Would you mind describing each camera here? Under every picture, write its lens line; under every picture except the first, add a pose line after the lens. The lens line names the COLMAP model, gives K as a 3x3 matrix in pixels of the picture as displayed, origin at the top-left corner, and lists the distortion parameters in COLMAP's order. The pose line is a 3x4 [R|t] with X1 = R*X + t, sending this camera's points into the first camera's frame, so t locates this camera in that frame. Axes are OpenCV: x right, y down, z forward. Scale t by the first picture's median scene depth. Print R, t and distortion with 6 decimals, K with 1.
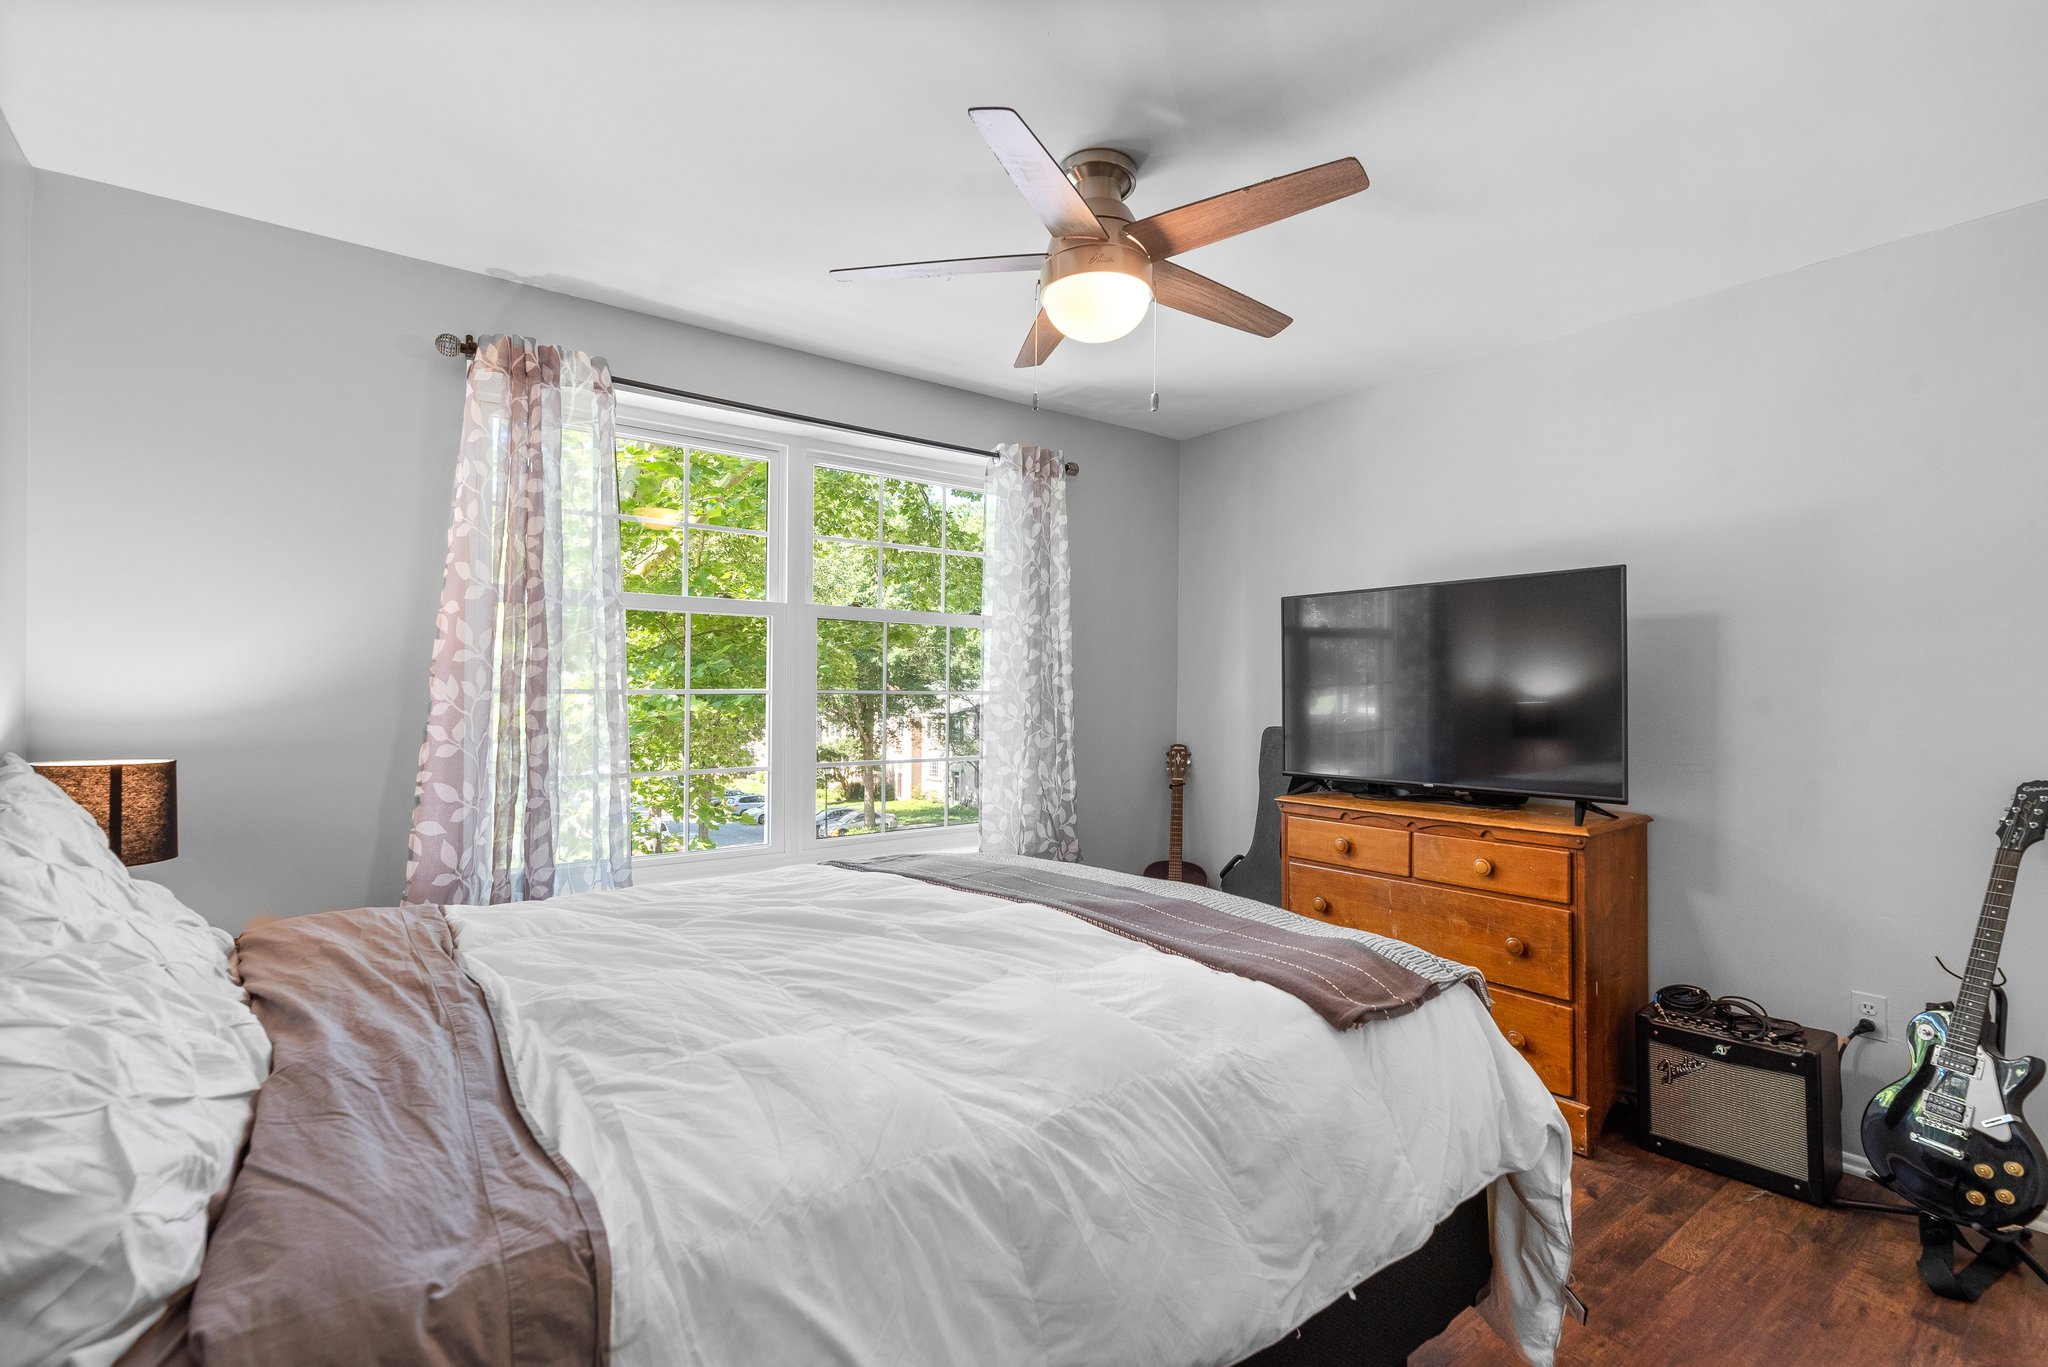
lens RADIAL K [[926.6, 0, 1024.0], [0, 926.6, 683.5], [0, 0, 1]] dist [0.002261, 0.000038]
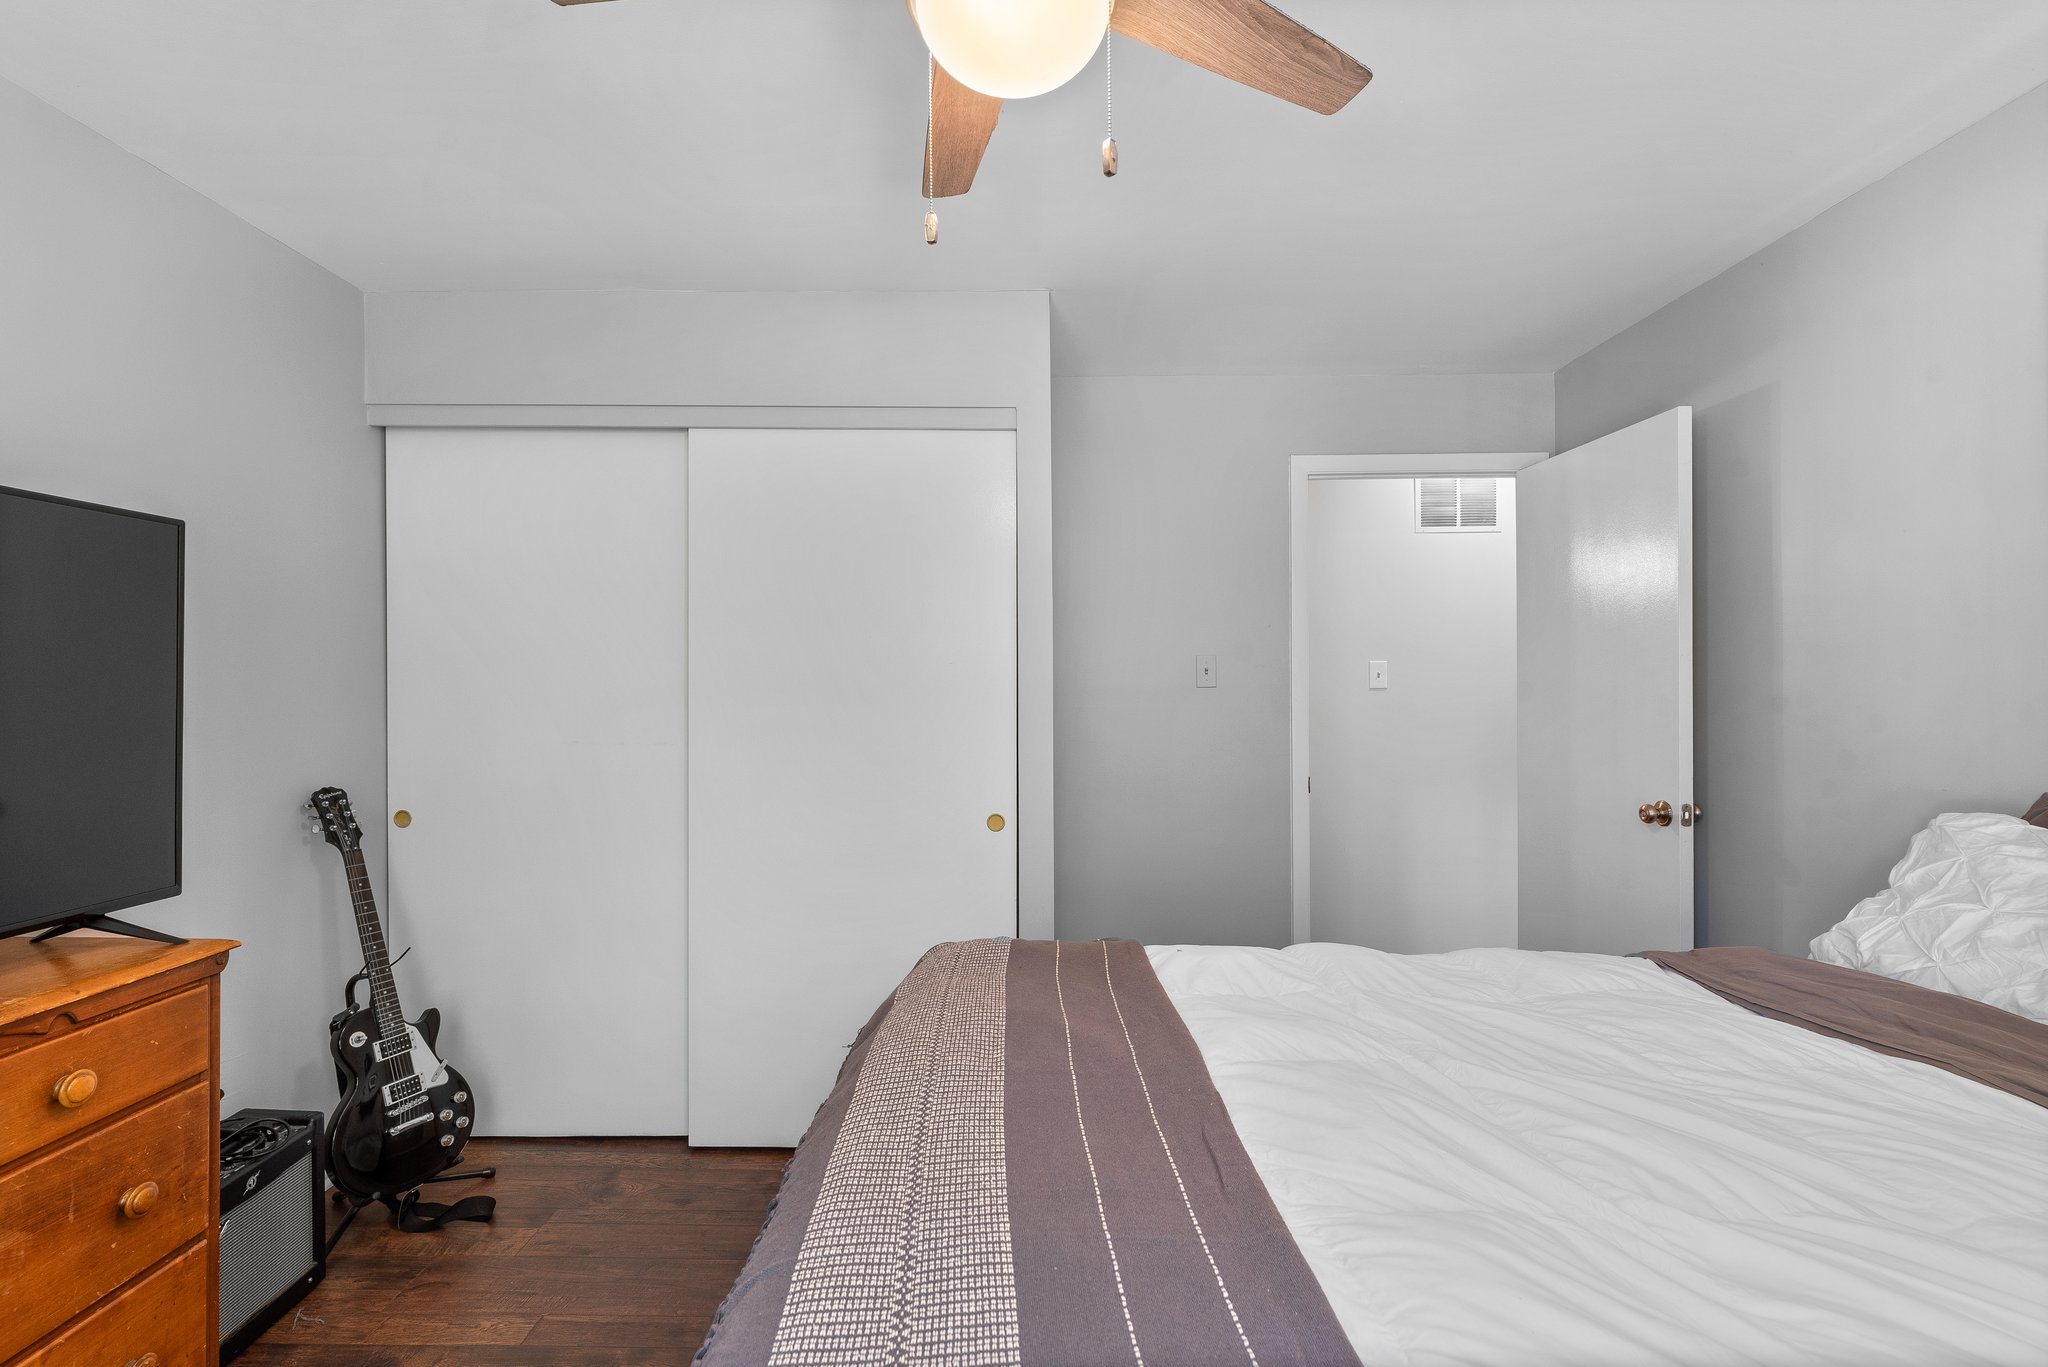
lens RADIAL K [[926.6, 0, 1024.0], [0, 926.6, 683.5], [0, 0, 1]] dist [0.002261, 0.000038]
pose [[-0.790283, 0.004423, 0.612726, -0.236171], [-0.001452, 0.999958, -0.009090, -0.012345], [-0.612740, -0.008073, -0.790243, 1.287567]]
